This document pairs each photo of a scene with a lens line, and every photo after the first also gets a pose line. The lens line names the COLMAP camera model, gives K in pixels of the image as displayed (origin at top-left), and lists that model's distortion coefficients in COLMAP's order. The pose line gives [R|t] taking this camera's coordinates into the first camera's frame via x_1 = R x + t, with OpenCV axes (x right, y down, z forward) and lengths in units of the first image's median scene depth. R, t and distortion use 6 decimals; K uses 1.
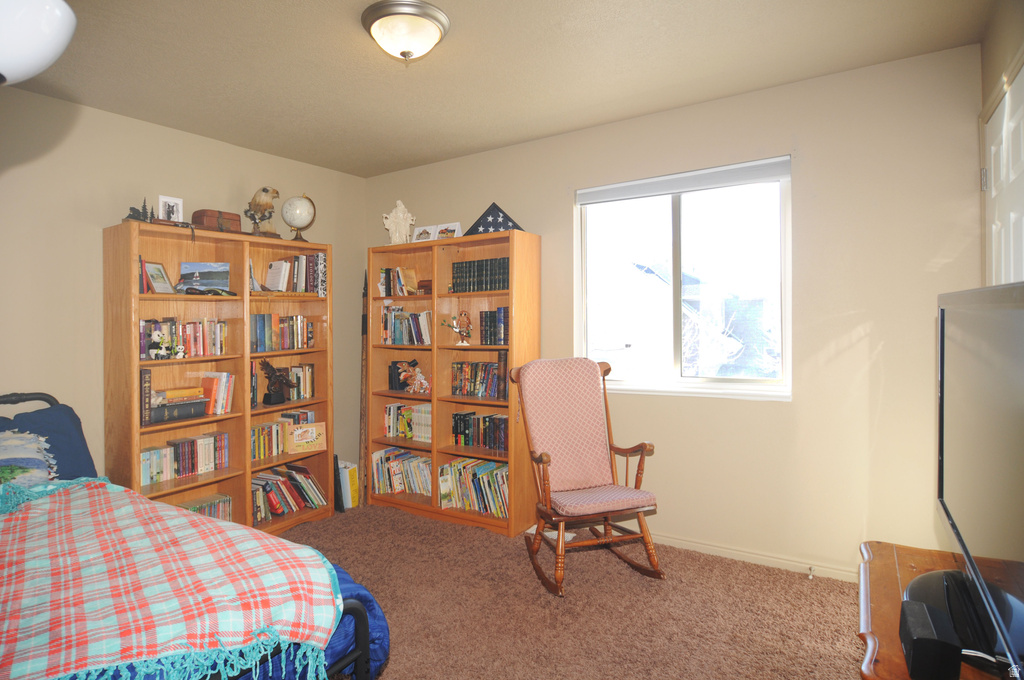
lens RADIAL K [[568.3, 0, 523.1], [0, 568.3, 334.3], [0, 0, 1]] dist [-0.006353, -0.003046]
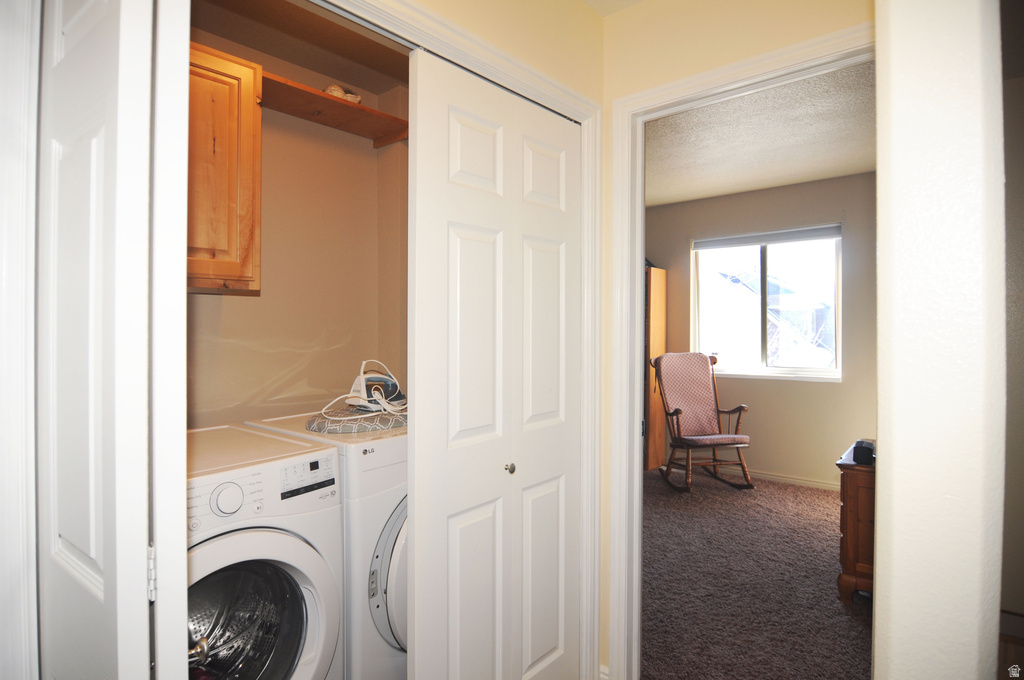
lens RADIAL K [[568.3, 0, 523.1], [0, 568.3, 334.3], [0, 0, 1]] dist [-0.006353, -0.003046]
pose [[0.991011, 0.009635, -0.133434, -0.156832], [-0.011234, 0.999874, -0.011232, 0.014622], [0.133309, 0.012630, 0.990994, -0.568379]]
